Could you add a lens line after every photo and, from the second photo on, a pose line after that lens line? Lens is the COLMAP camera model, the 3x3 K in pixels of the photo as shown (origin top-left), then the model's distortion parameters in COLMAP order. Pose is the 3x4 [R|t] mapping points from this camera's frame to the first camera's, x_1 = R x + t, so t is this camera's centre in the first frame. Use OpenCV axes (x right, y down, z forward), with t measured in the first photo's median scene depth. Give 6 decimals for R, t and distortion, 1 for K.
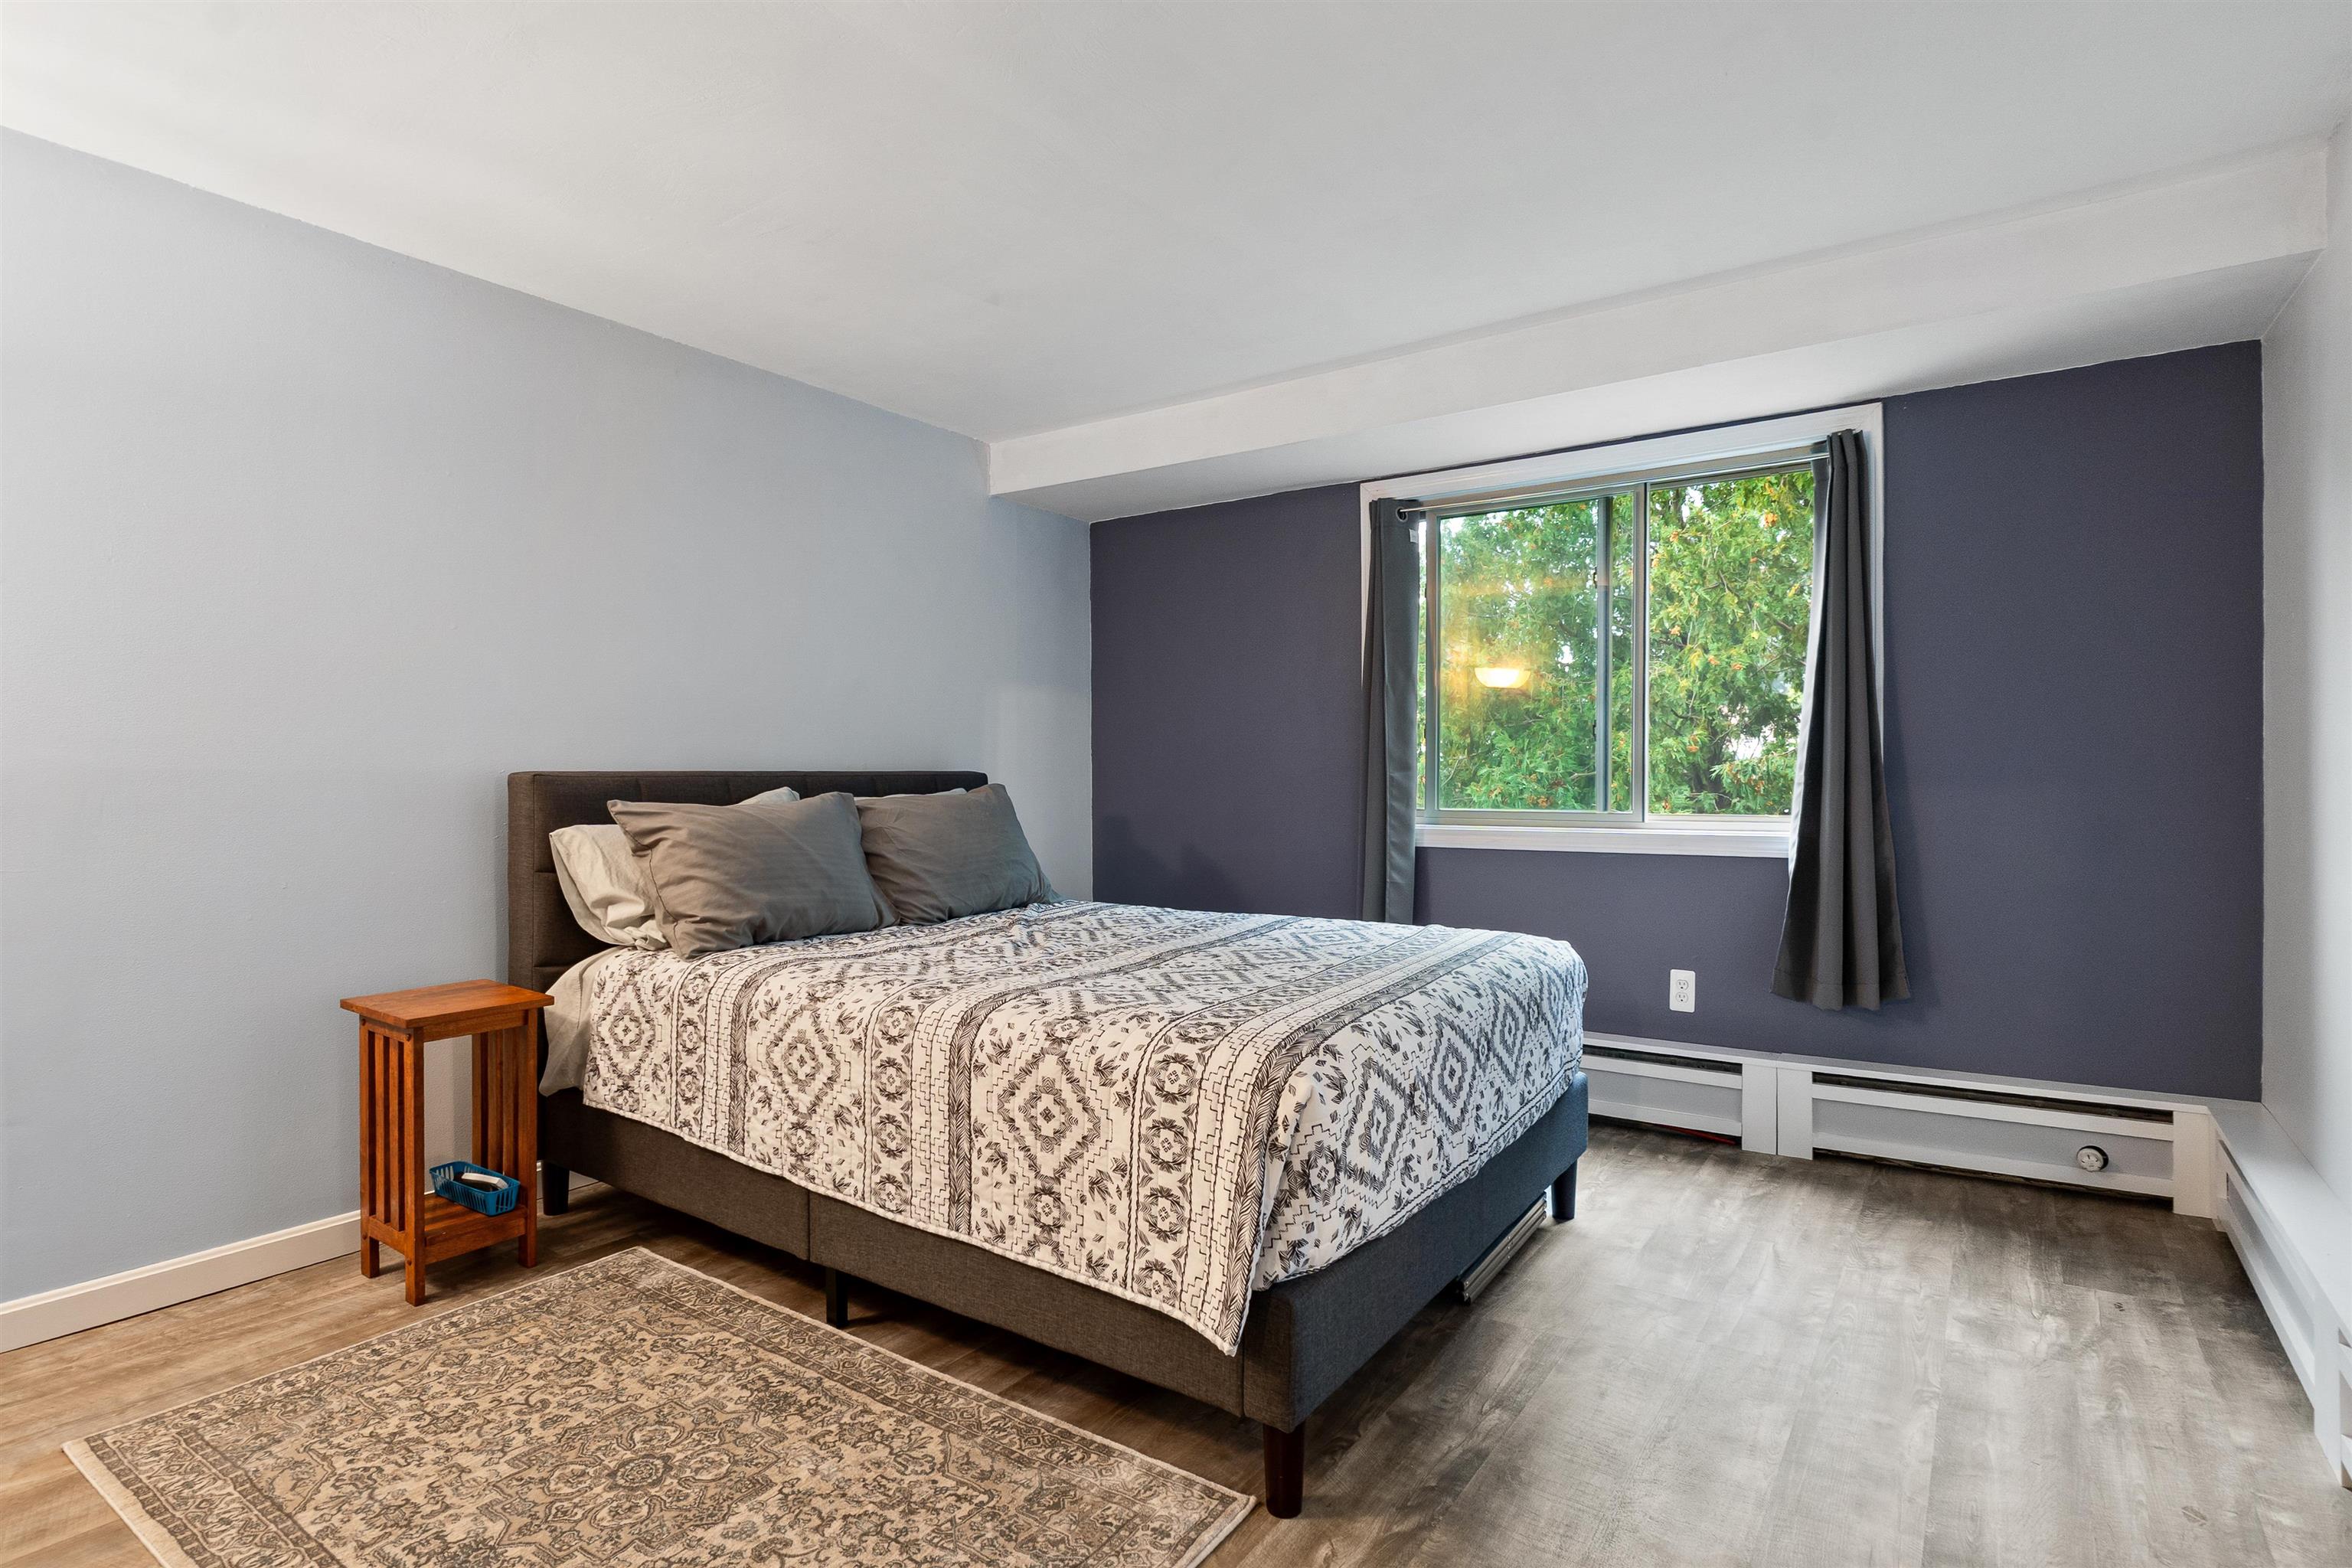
lens RADIAL K [[1196.7, 0, 1175.5], [0, 1196.7, 781.1], [0, 0, 1]] dist [-0.004882, -0.001303]
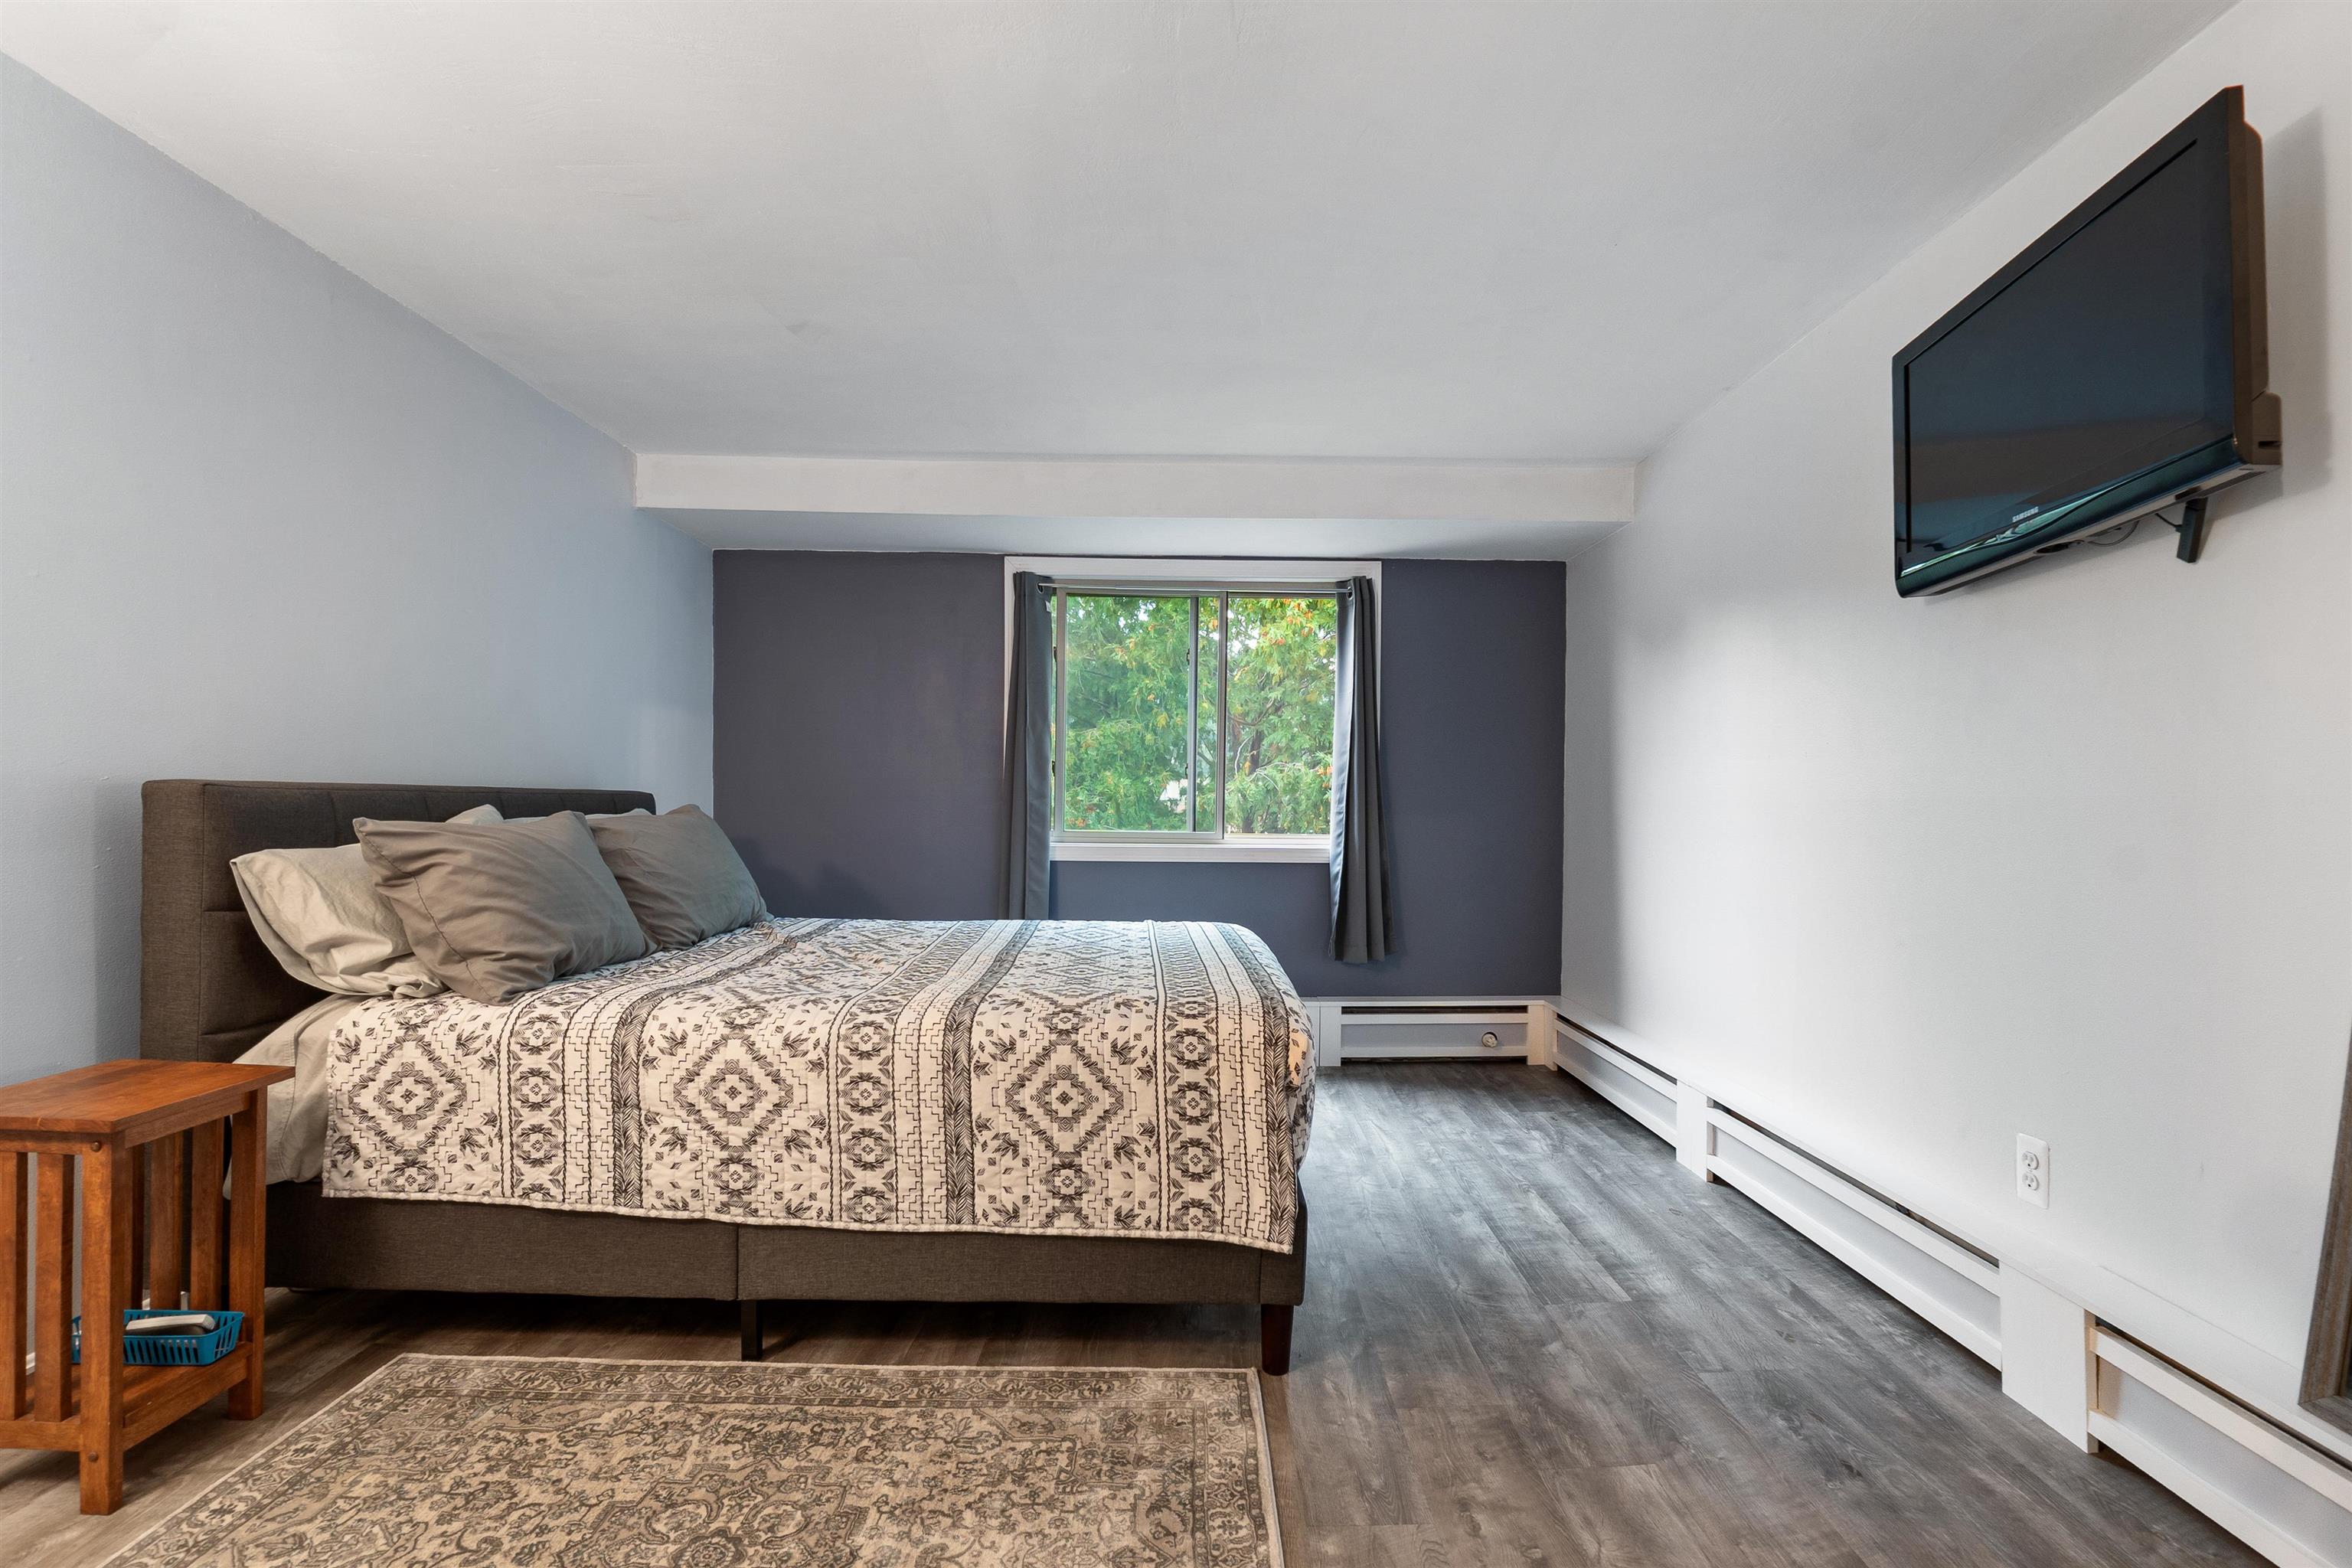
lens RADIAL K [[989.5, 0, 1226.8], [0, 989.5, 820.1], [0, 0, 1]] dist [-0.011499, 0.000508]
pose [[0.811950, 0.004577, 0.583709, -0.405901], [-0.010461, 0.999923, 0.006711, 0.007333], [-0.583633, -0.011555, 0.811935, 0.122280]]
